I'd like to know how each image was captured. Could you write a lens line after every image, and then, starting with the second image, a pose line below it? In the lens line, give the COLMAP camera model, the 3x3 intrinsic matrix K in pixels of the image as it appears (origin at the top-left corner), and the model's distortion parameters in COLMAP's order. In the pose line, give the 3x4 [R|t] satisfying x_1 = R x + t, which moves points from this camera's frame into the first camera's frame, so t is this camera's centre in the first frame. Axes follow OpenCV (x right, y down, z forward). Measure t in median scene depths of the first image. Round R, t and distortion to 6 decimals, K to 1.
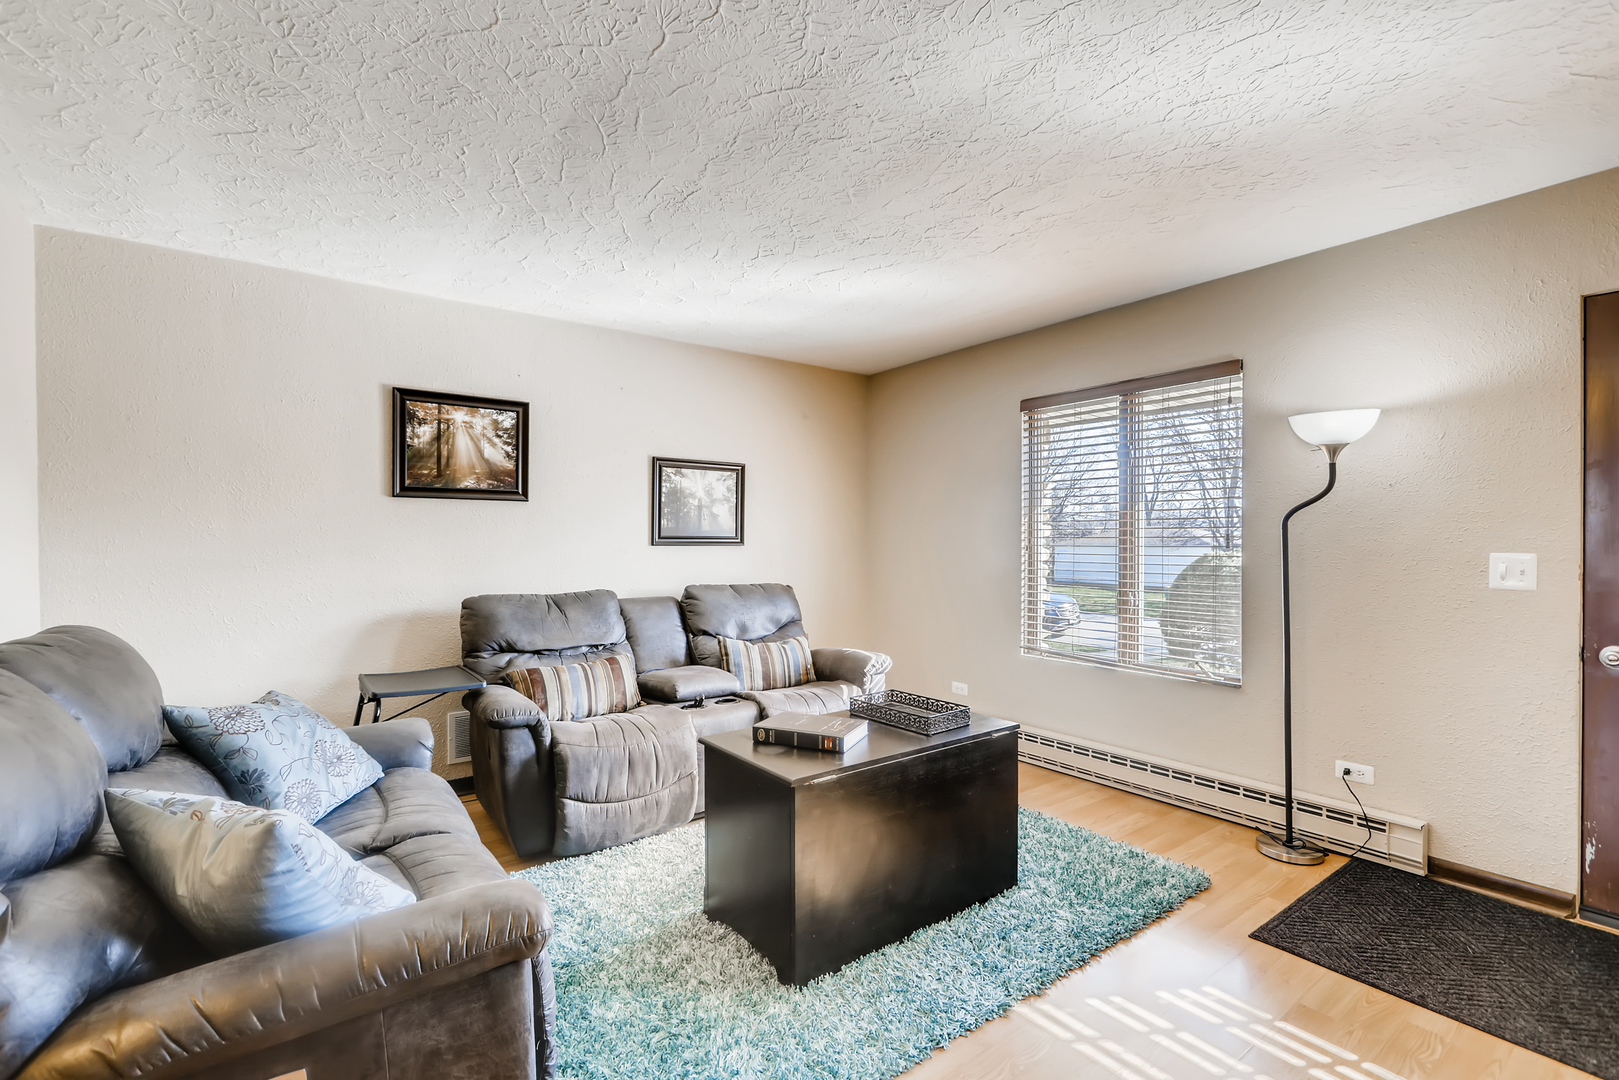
lens RADIAL K [[733.7, 0, 811.1], [0, 733.7, 542.5], [0, 0, 1]] dist [0.004059, 0.000554]
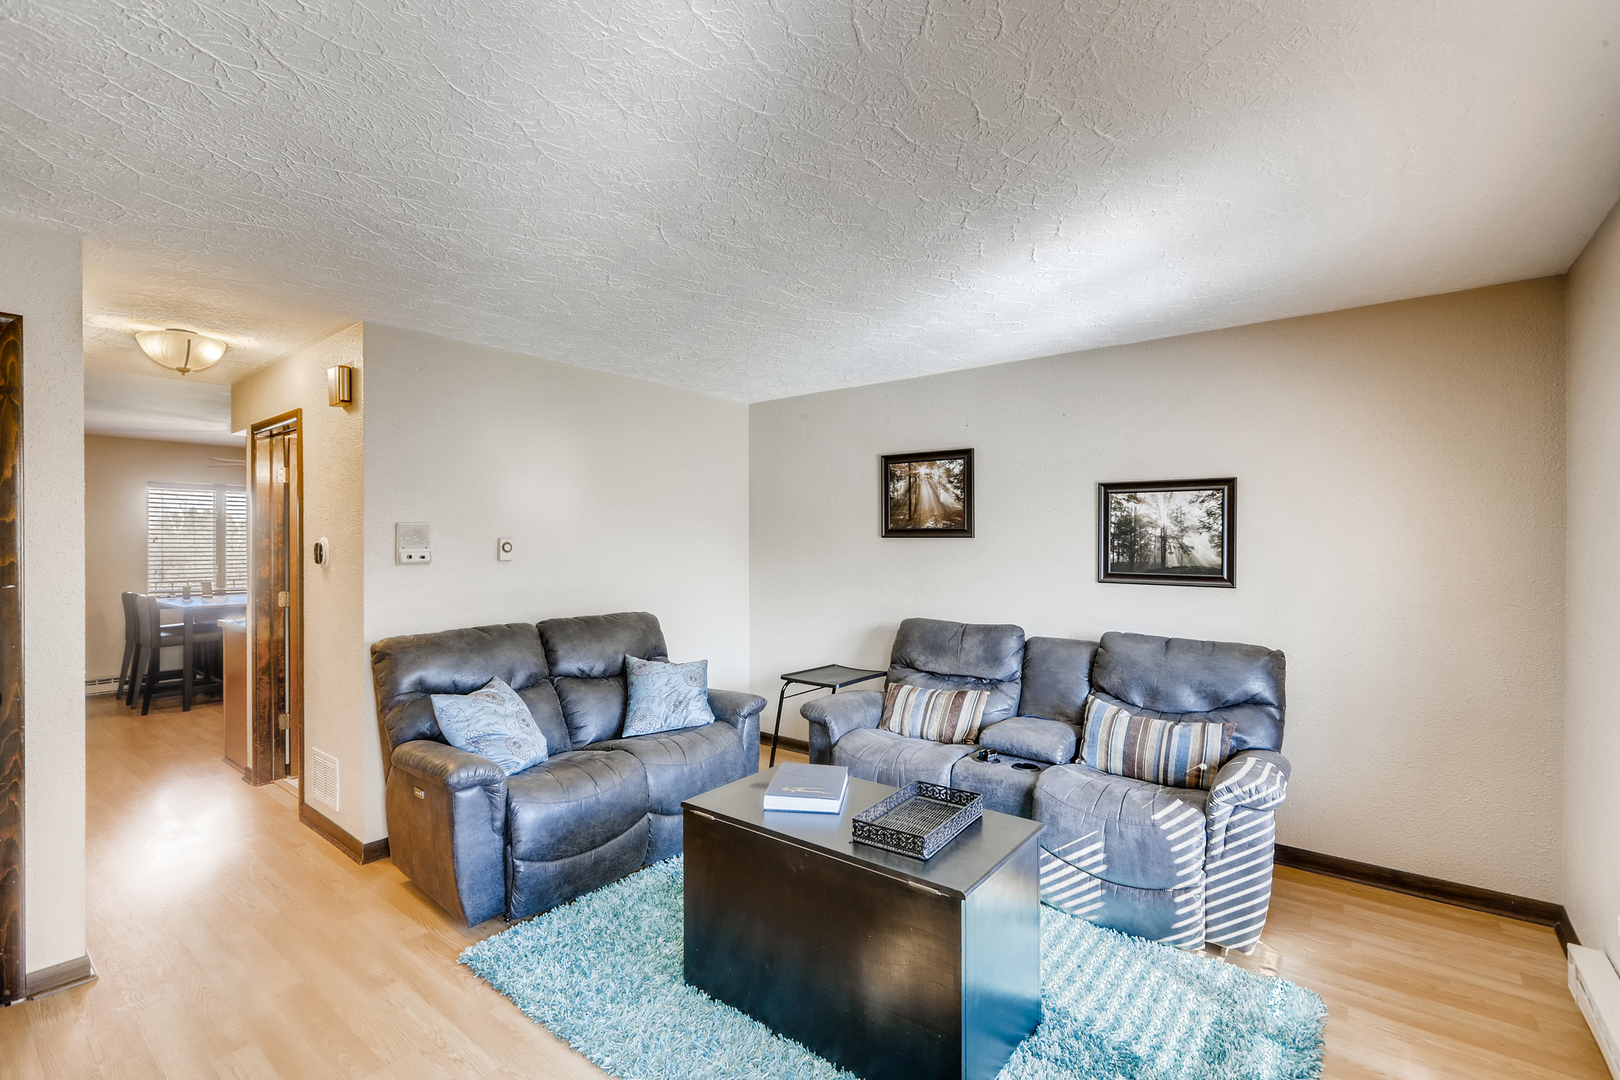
lens RADIAL K [[734.2, 0, 807.5], [0, 734.2, 540.0], [0, 0, 1]] dist [0.004059, 0.000554]
pose [[0.260672, 0.001261, -0.965427, 0.637329], [-0.001907, 0.999998, 0.000791, -0.054587], [0.965426, 0.001635, 0.260674, 0.484344]]
